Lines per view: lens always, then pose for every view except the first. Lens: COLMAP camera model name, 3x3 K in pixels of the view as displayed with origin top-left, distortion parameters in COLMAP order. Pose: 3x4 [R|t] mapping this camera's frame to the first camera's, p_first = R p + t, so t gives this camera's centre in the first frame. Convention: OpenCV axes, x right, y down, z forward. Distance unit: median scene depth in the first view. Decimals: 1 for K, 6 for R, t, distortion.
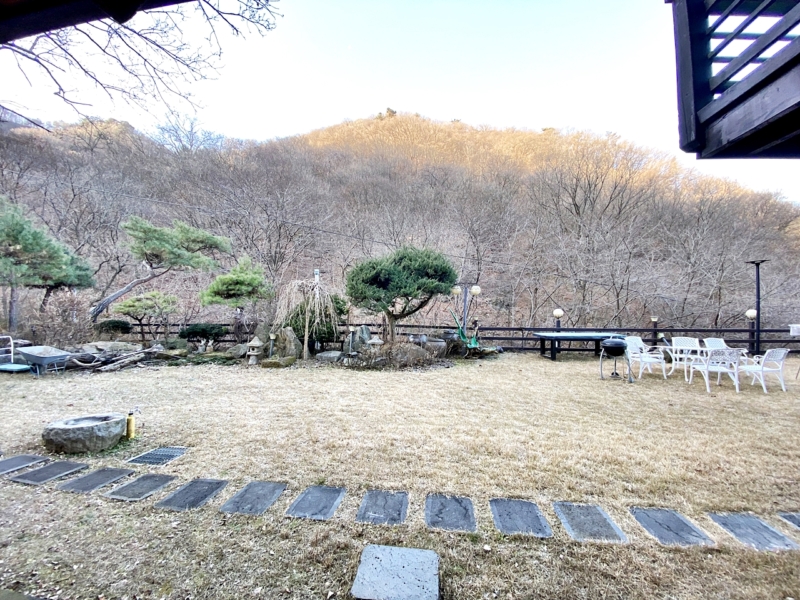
lens RADIAL K [[320.0, 0, 402.4], [0, 320.0, 298.6], [0, 0, 1]] dist [0.036604, -0.027972]
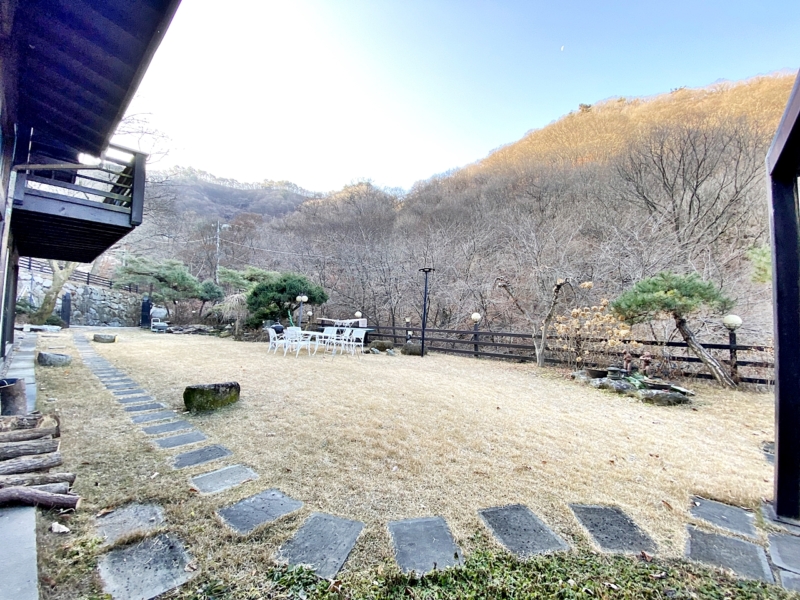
lens RADIAL K [[320.0, 0, 402.4], [0, 320.0, 298.6], [0, 0, 1]] dist [0.036604, -0.027972]
pose [[0.809081, -0.016083, -0.587477, 1.669014], [-0.012783, 0.998907, -0.044951, 0.042175], [0.587559, 0.043879, 0.807991, -0.001495]]
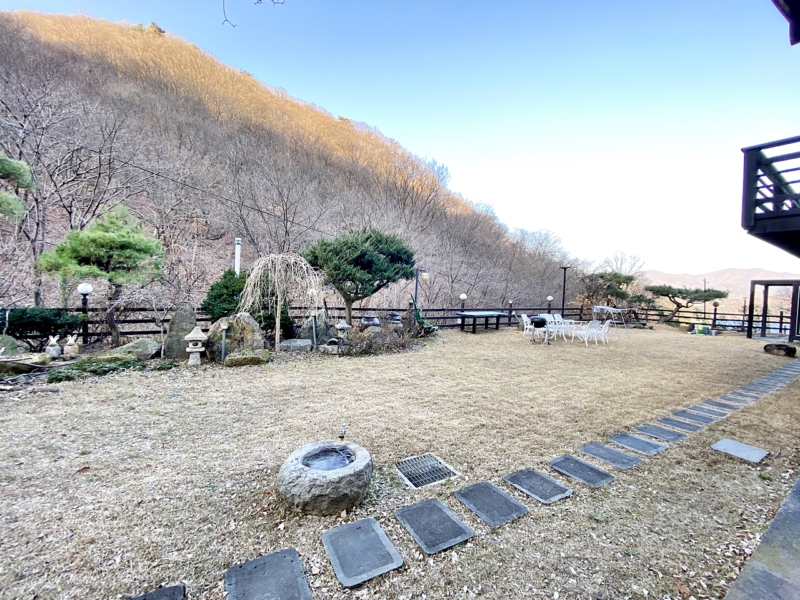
lens RADIAL K [[320.0, 0, 402.4], [0, 320.0, 298.6], [0, 0, 1]] dist [0.036604, -0.027972]
pose [[0.798950, 0.005673, 0.601371, -0.537079], [-0.042970, 0.997938, 0.047674, 0.002317], [-0.599860, -0.063930, 0.797547, 0.162166]]
